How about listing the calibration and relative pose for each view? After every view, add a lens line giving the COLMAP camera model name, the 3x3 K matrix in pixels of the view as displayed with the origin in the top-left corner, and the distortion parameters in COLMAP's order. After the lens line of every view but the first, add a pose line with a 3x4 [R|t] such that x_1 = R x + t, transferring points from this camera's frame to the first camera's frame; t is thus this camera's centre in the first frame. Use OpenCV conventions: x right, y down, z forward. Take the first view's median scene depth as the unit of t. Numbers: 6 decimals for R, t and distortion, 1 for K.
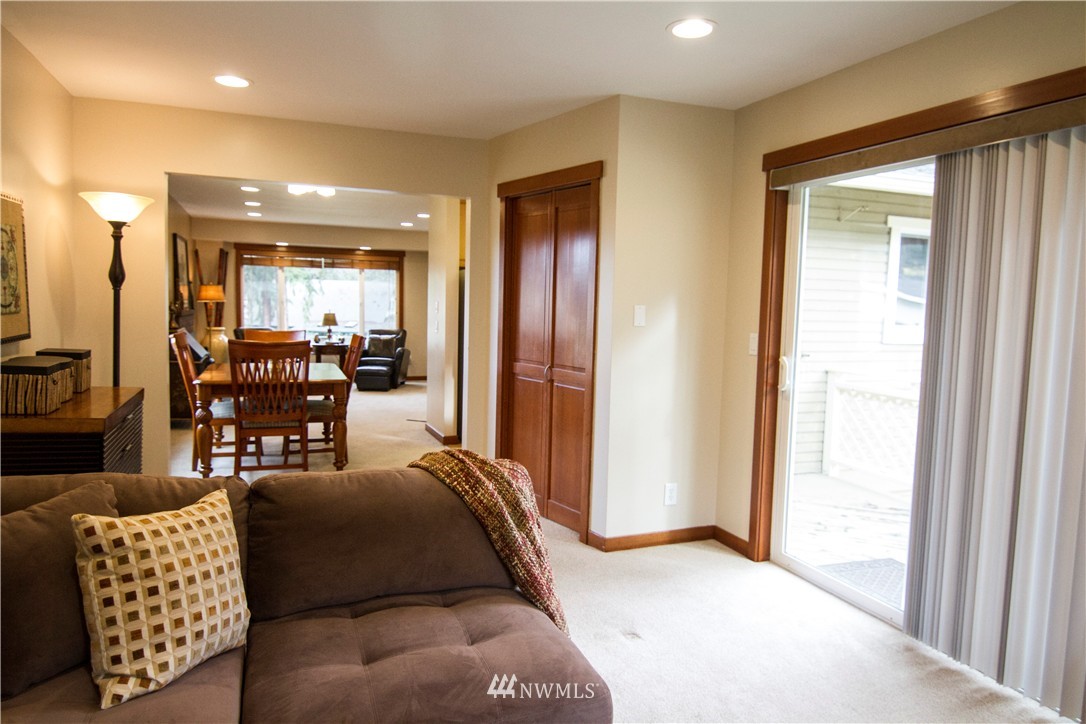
lens RADIAL K [[722.0, 0, 564.3], [0, 722.0, 359.1], [0, 0, 1]] dist [-0.007062, 0.000733]
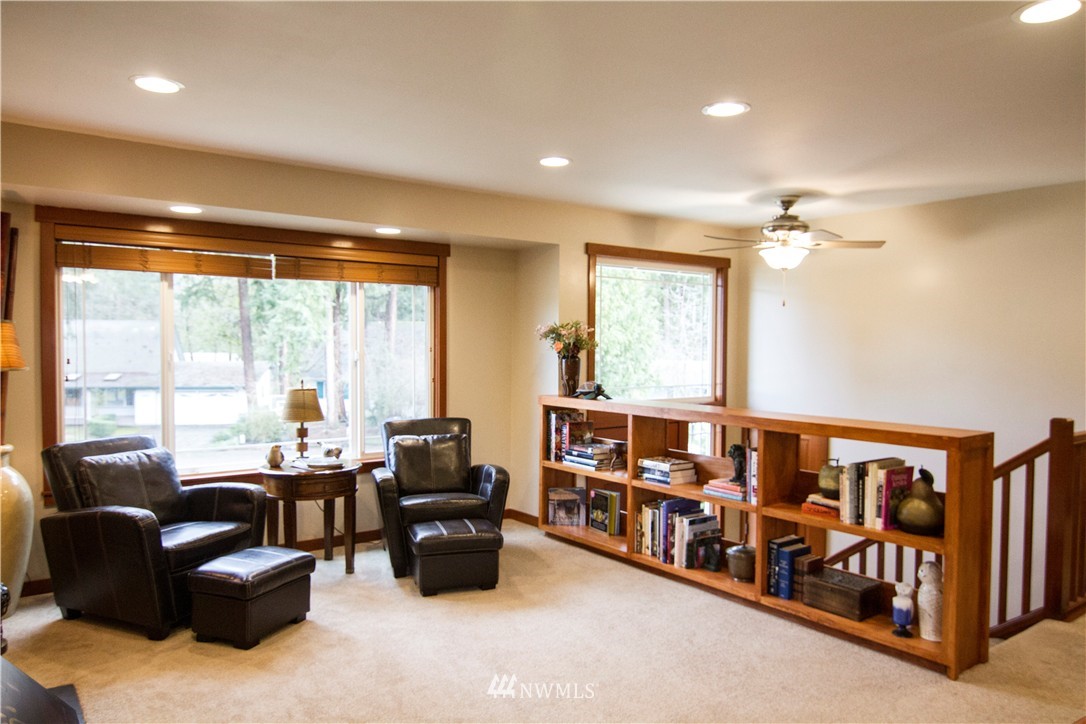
lens RADIAL K [[756.5, 0, 544.0], [0, 756.5, 364.4], [0, 0, 1]] dist [0.007781, -0.018851]
pose [[0.965982, -0.024704, 0.257426, -0.299463], [0.036836, 0.998421, -0.042414, -0.053807], [-0.255972, 0.050454, 0.965367, 0.551221]]
